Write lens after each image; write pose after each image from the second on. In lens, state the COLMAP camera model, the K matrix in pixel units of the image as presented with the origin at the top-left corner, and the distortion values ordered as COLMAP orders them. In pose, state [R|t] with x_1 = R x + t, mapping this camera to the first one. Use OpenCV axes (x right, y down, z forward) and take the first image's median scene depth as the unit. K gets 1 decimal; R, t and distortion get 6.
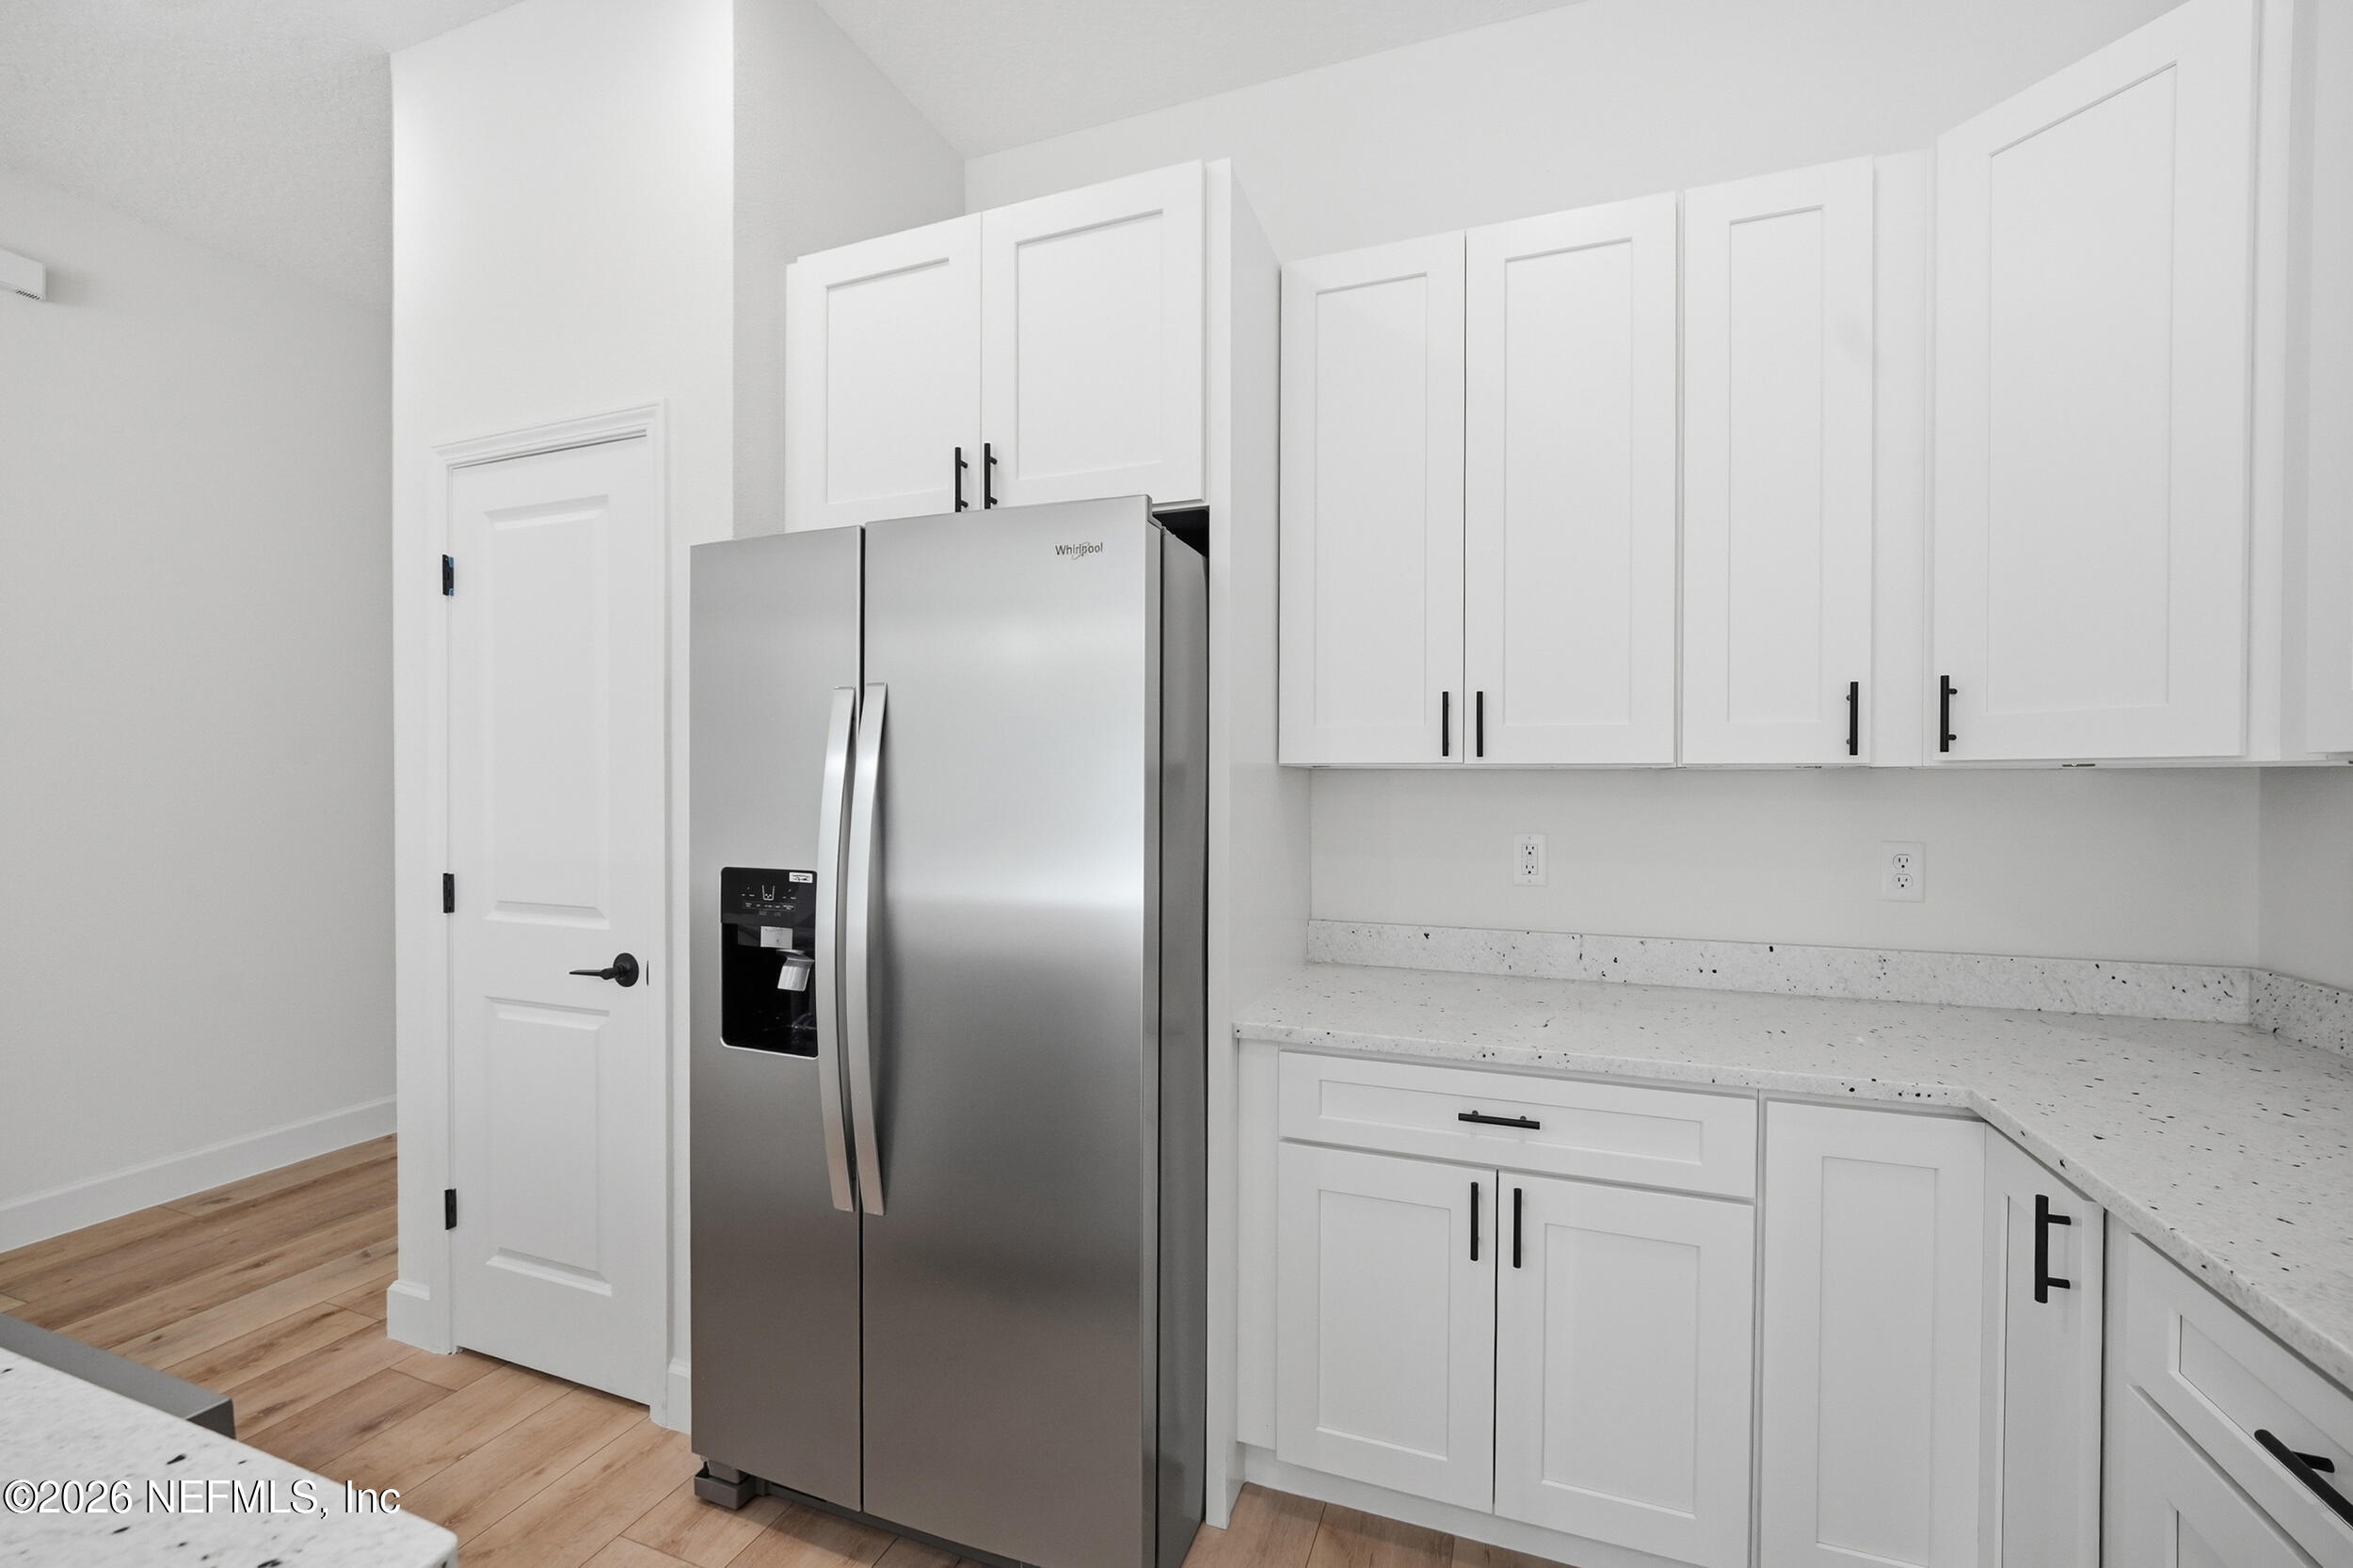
lens RADIAL K [[954.2, 0, 1176.5], [0, 954.2, 784.0], [0, 0, 1]] dist [-0.013766, 0.000057]
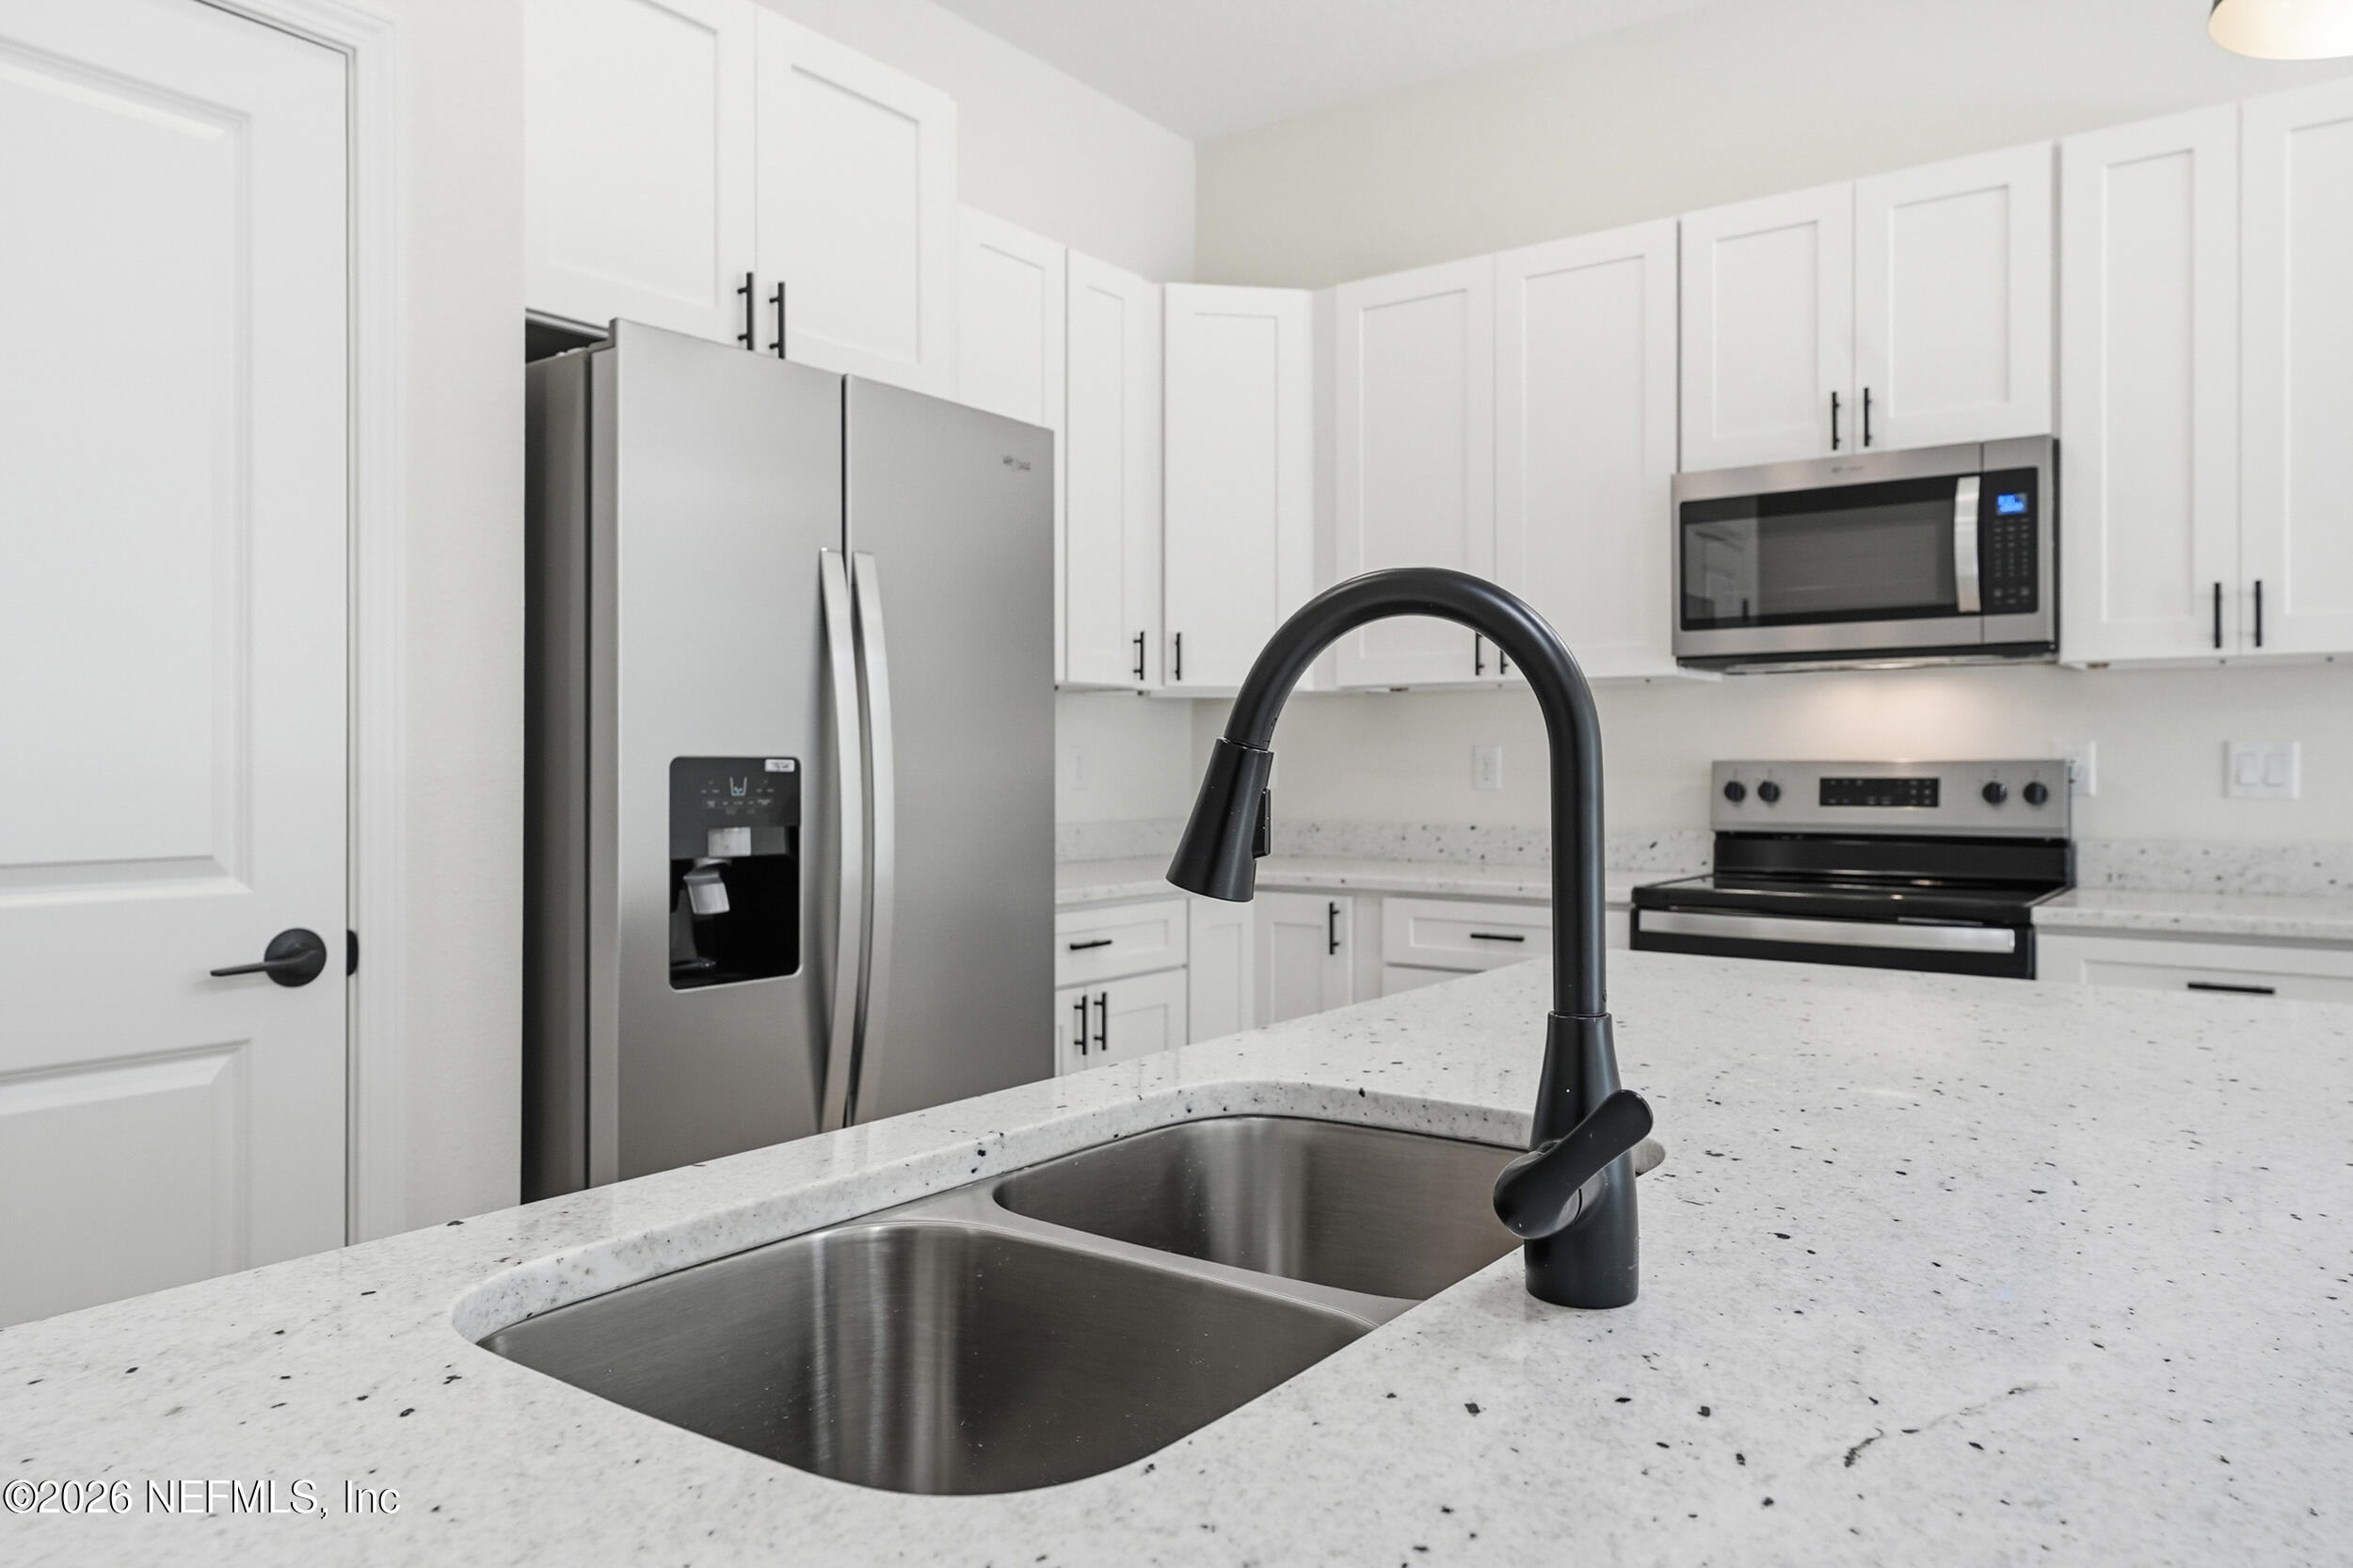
lens RADIAL K [[1599.2, 0, 1184.0], [0, 1599.2, 758.5], [0, 0, 1]] dist [0.004487, 0.003727]
pose [[0.267098, 0.000494, 0.963669, -1.639451], [0.004239, 0.999990, -0.001687, 0.093983], [-0.963660, 0.004536, 0.267093, 0.265249]]
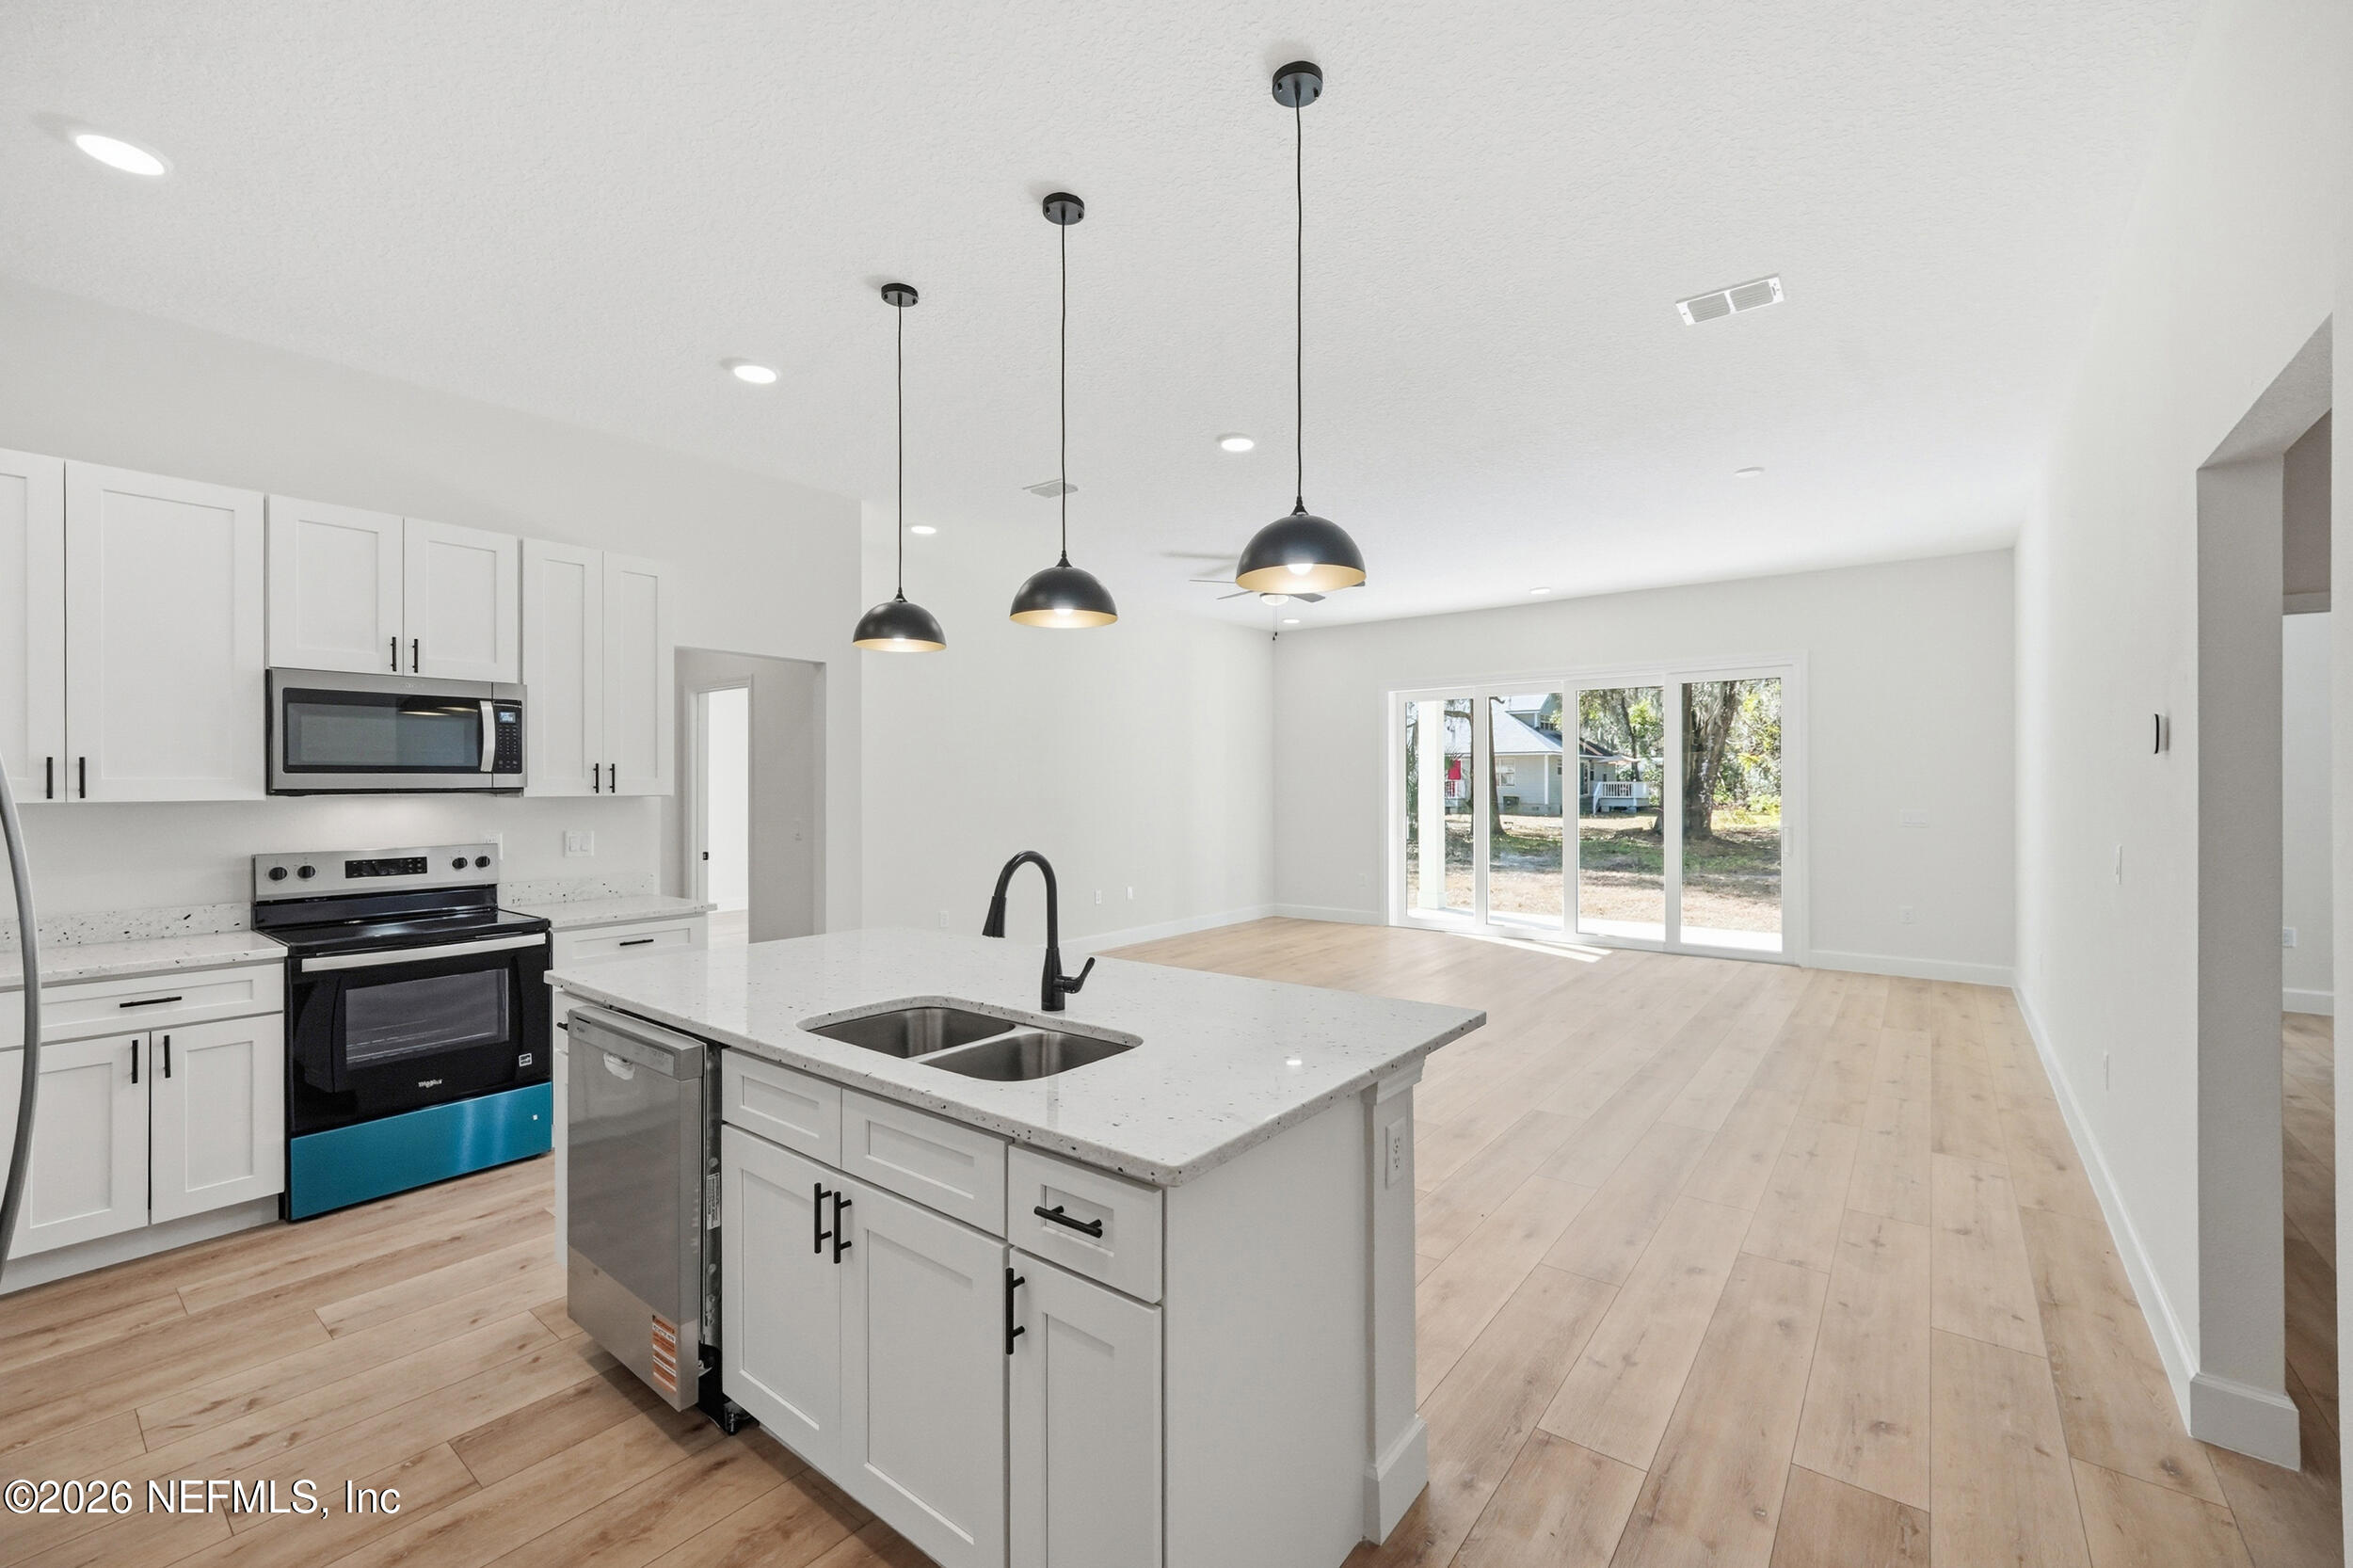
lens RADIAL K [[968.0, 0, 1176.5], [0, 968.0, 784.0], [0, 0, 1]] dist [-0.014428, 0.005783]
pose [[-0.950677, 0.000226, 0.310184, -1.728154], [0.001720, 0.999988, 0.004546, -0.060753], [-0.310179, 0.004855, -0.950666, 1.493053]]
